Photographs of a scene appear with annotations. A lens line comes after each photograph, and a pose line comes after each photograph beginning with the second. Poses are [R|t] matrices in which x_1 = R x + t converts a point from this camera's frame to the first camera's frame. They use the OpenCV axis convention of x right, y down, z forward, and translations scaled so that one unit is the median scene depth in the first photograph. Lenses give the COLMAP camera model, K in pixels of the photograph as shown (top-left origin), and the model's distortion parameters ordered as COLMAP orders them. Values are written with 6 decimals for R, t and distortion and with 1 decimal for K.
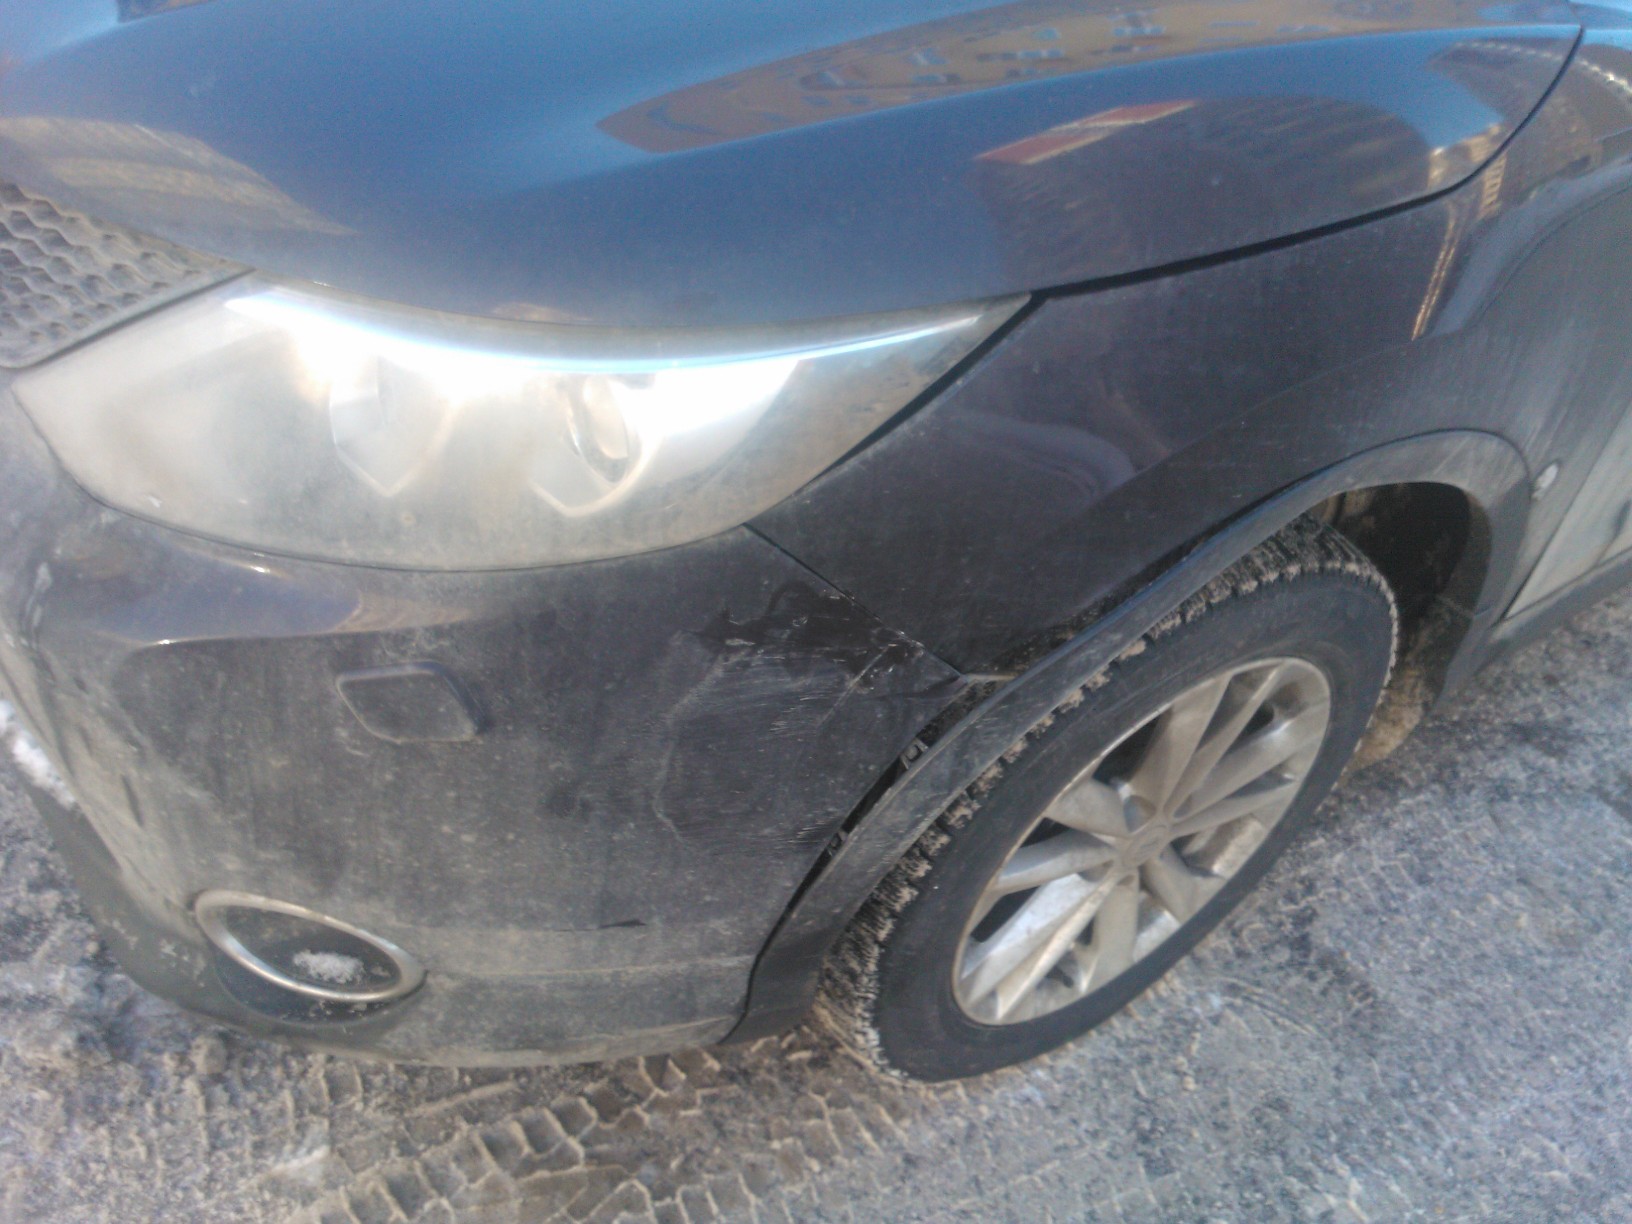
lens RADIAL K [[1317.5, 0, 816.0], [0, 1317.5, 612.0], [0, 0, 1]] dist [0.096603, -0.290418]
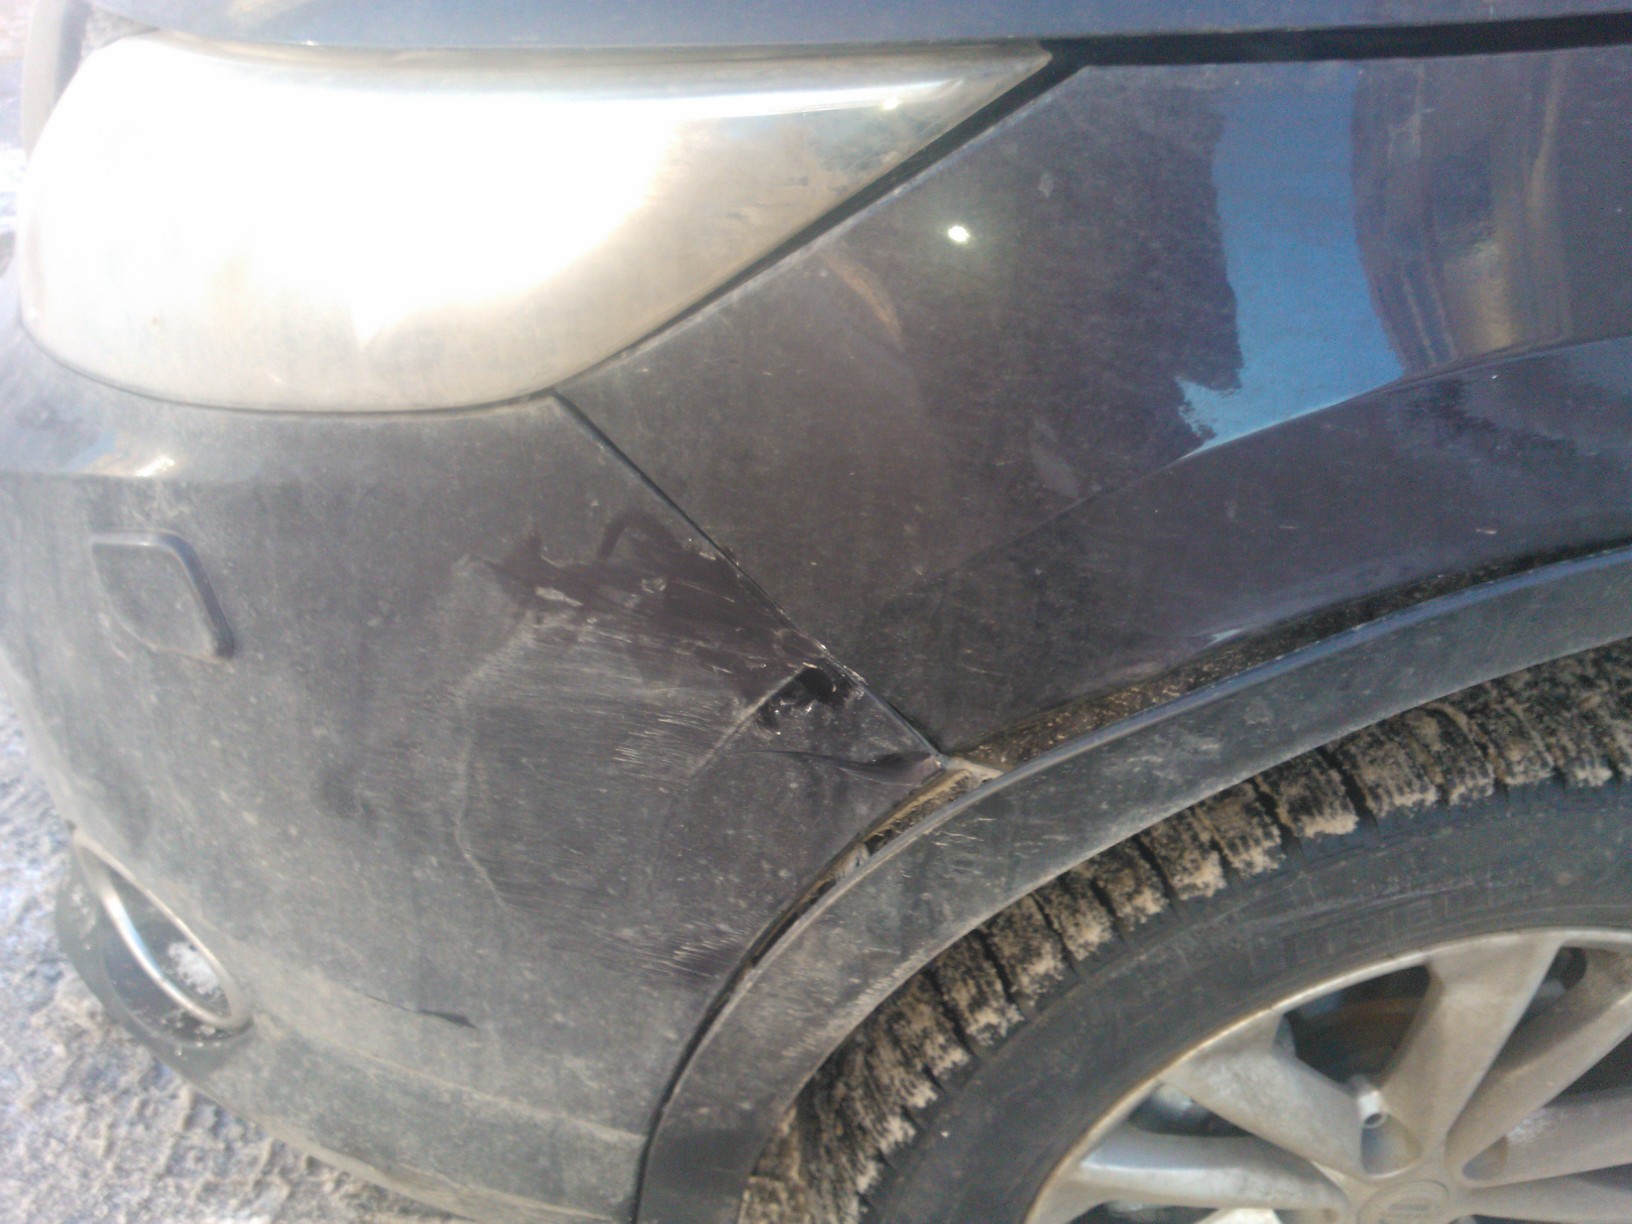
lens RADIAL K [[1317.5, 0, 816.0], [0, 1317.5, 612.0], [0, 0, 1]] dist [0.096603, -0.290418]
pose [[0.892288, 0.172984, -0.417012, 0.296328], [-0.241488, 0.963311, -0.117117, 0.068619], [0.381453, 0.205206, 0.901324, 0.420181]]
